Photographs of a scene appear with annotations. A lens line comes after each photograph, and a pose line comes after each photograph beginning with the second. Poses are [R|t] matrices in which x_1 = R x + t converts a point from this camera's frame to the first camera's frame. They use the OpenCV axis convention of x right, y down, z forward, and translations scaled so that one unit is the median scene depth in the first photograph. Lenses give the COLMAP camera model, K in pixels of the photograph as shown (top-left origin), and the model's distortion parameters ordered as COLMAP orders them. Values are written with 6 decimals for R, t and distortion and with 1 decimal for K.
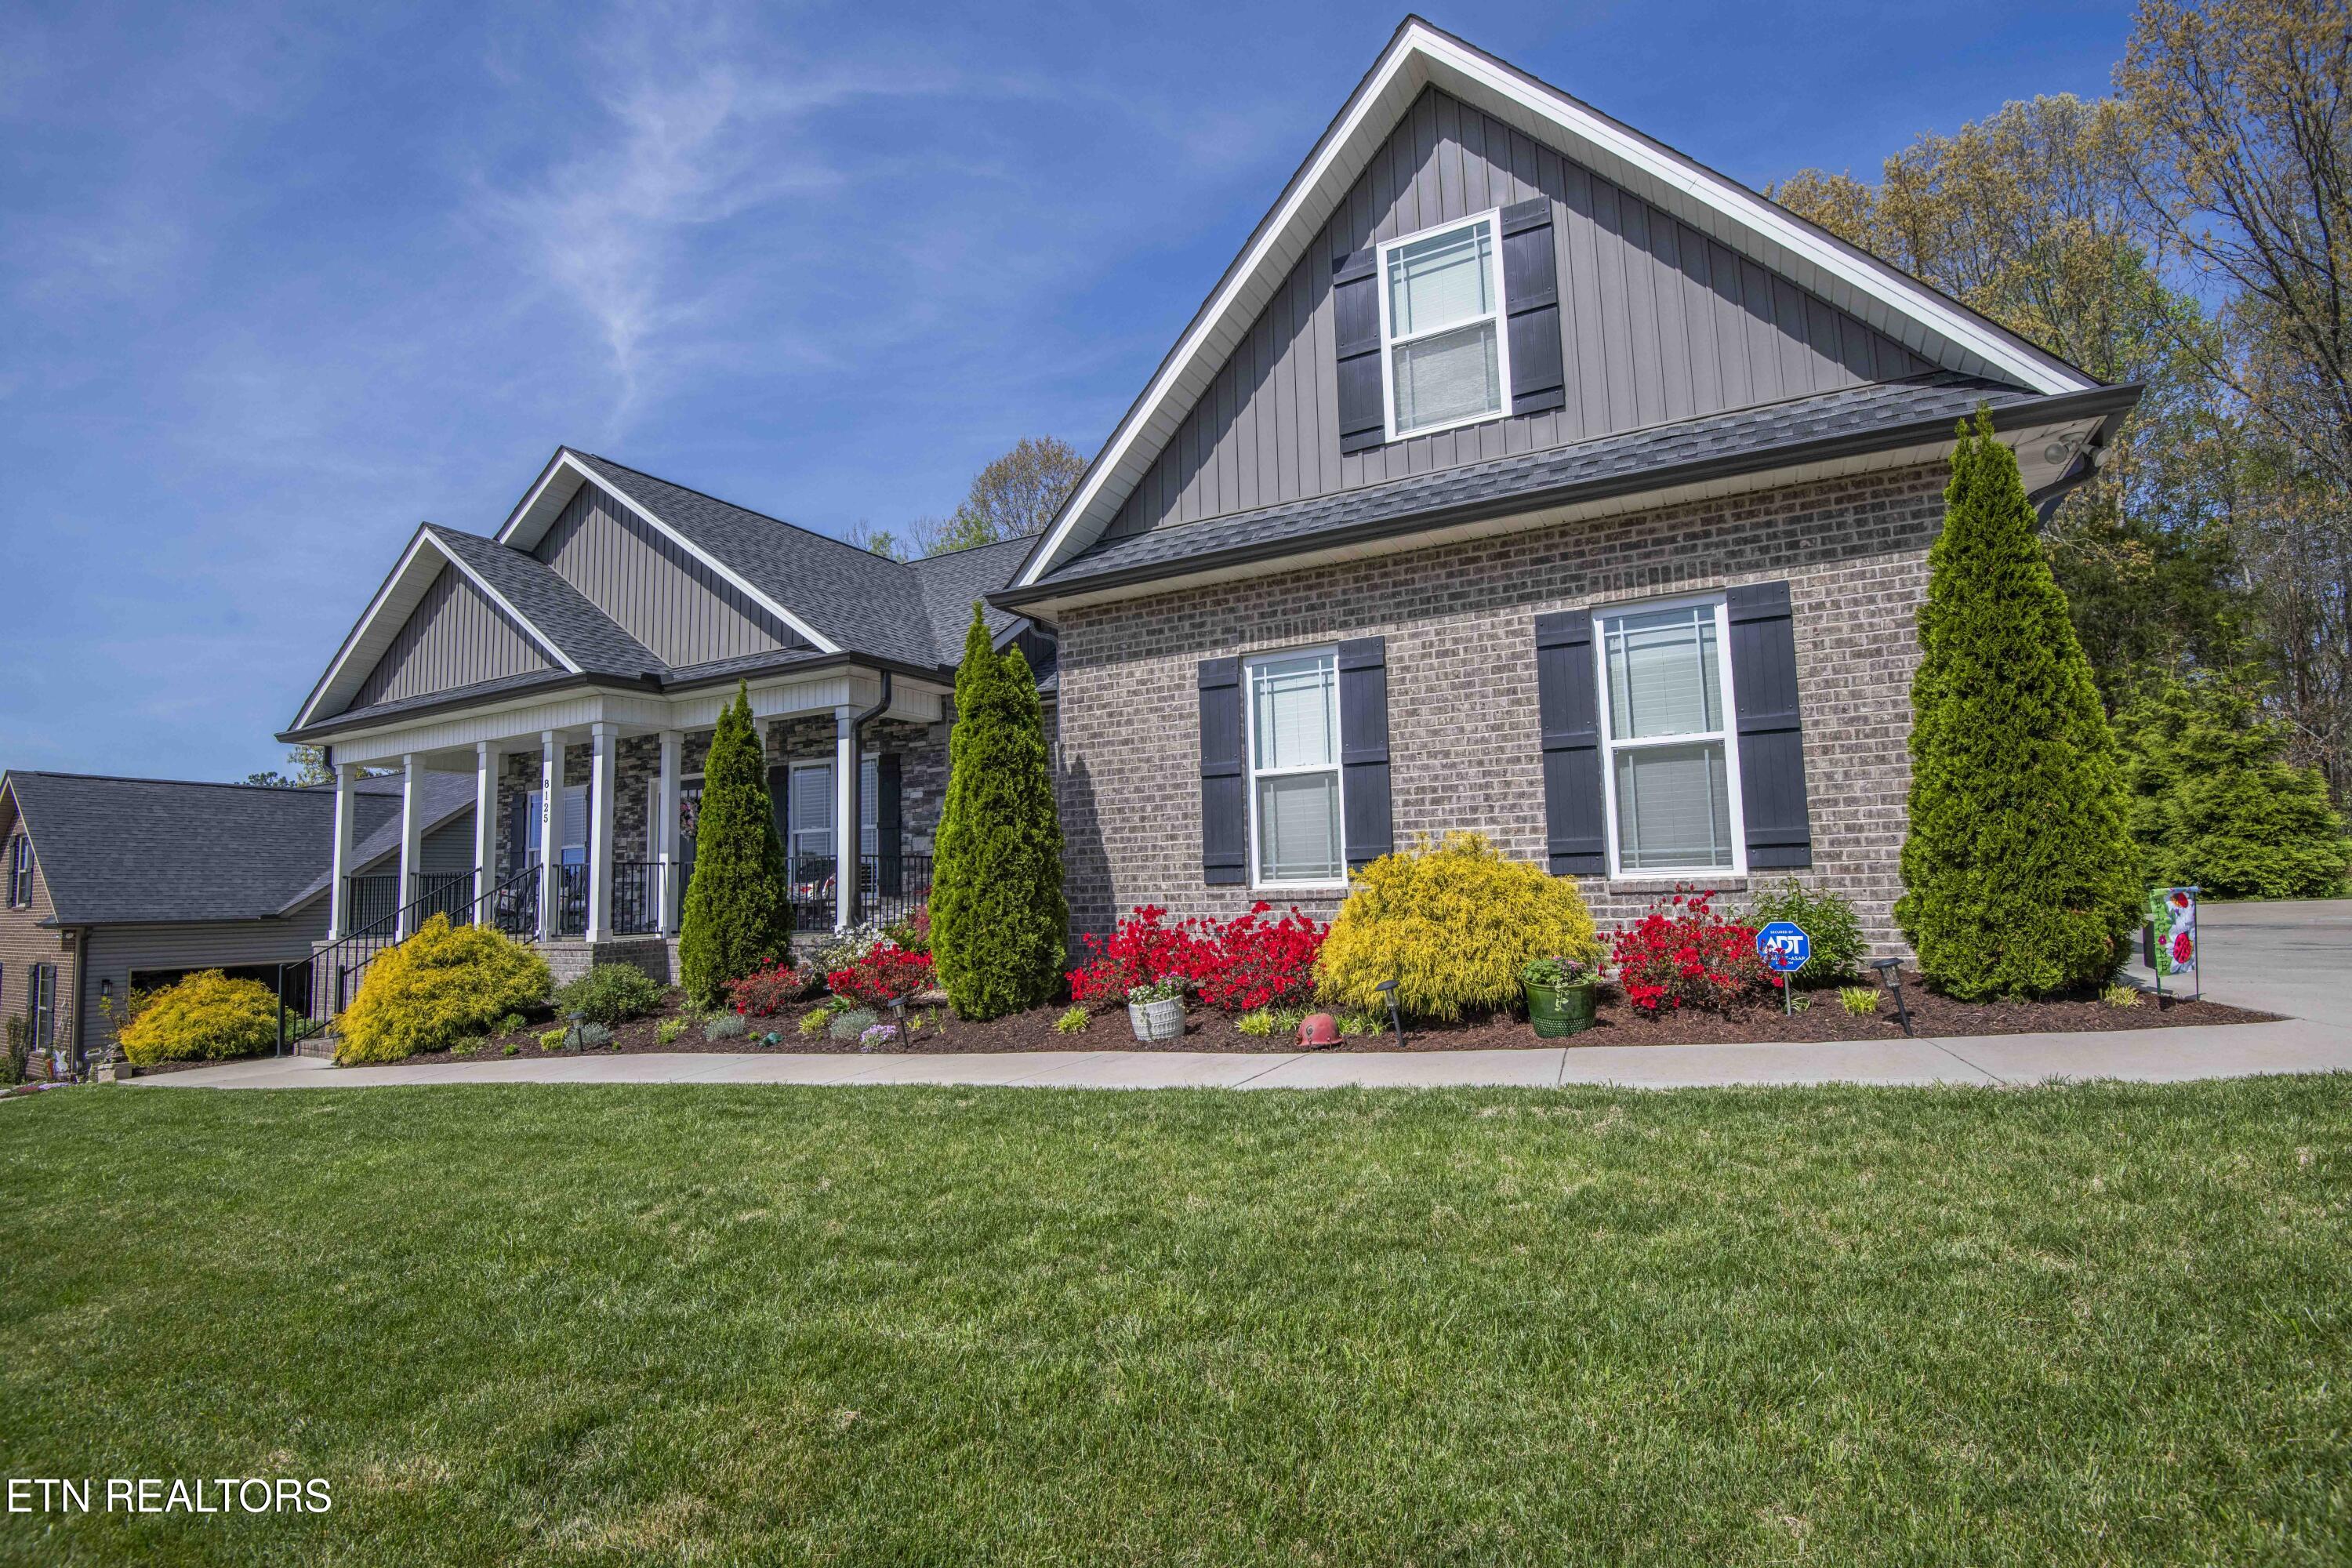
lens RADIAL K [[1057.6, 0, 1130.7], [0, 1057.6, 785.6], [0, 0, 1]] dist [-0.023981, -0.000366]
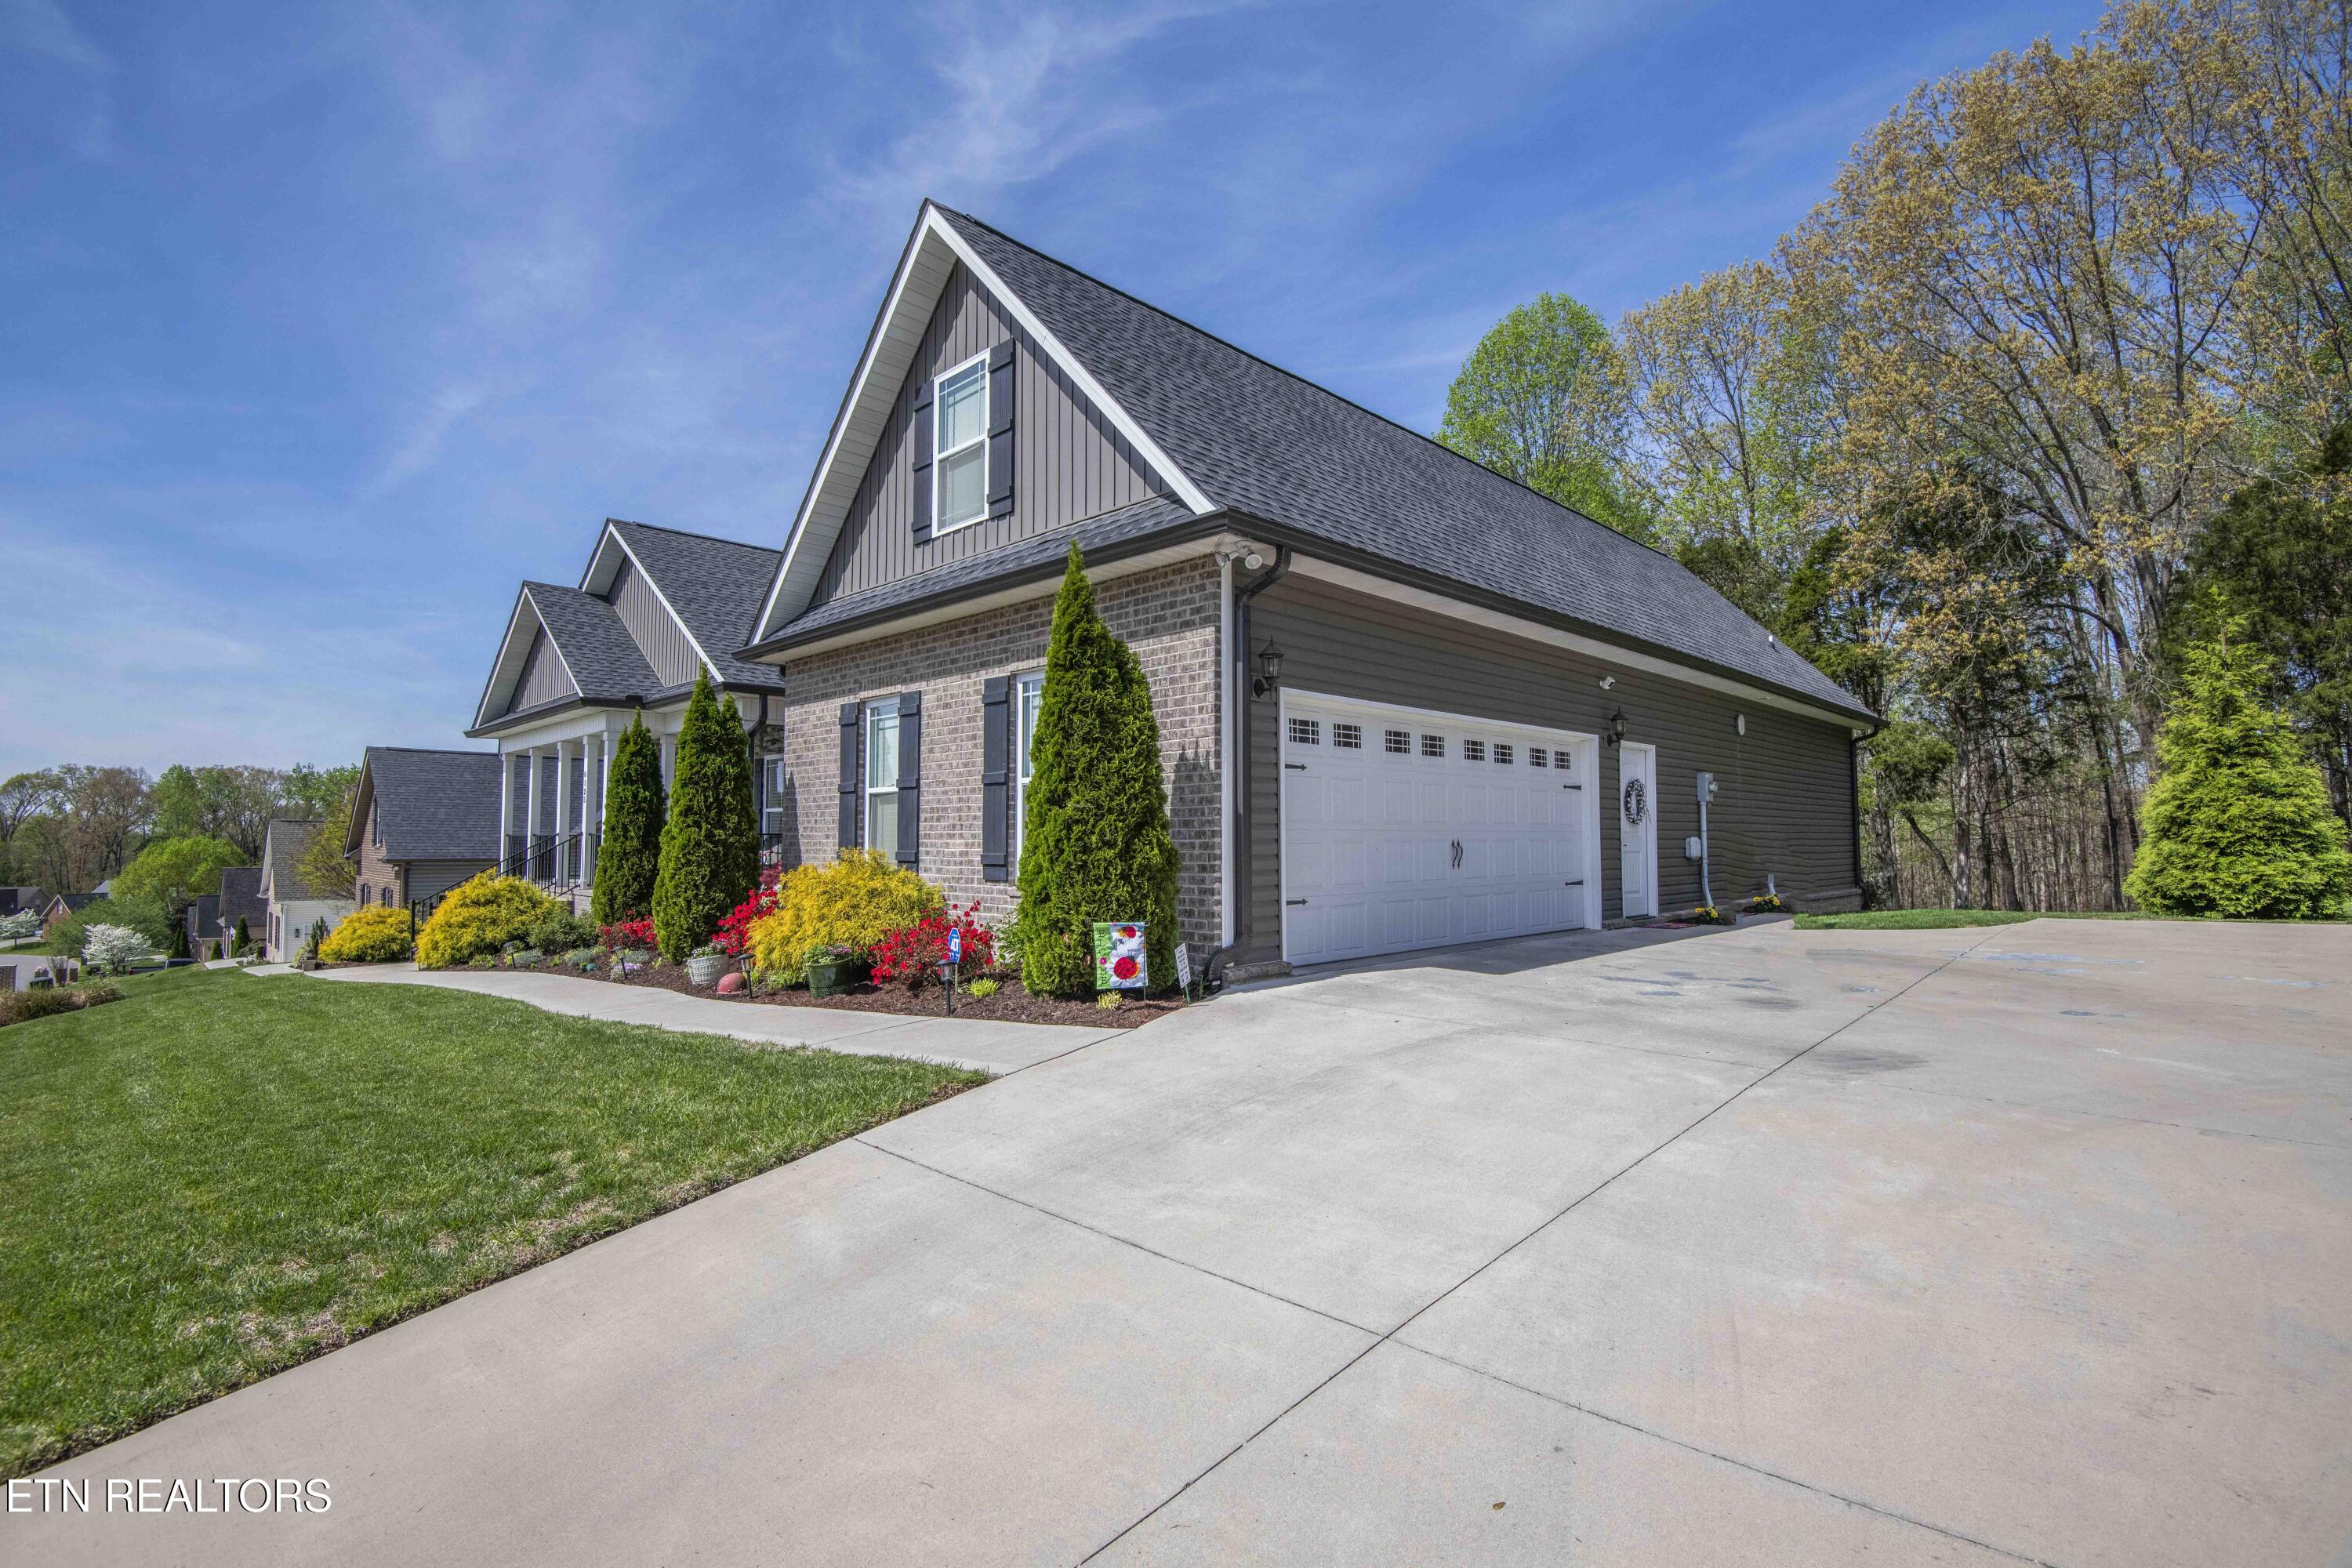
lens RADIAL K [[1097.3, 0, 1166.2], [0, 1097.3, 785.9], [0, 0, 1]] dist [-0.021786, -0.000679]
pose [[0.957777, 0.011601, -0.287277, 0.862911], [0.003636, 0.998617, 0.052448, -0.087397], [0.287488, -0.051278, 0.956411, -0.205288]]
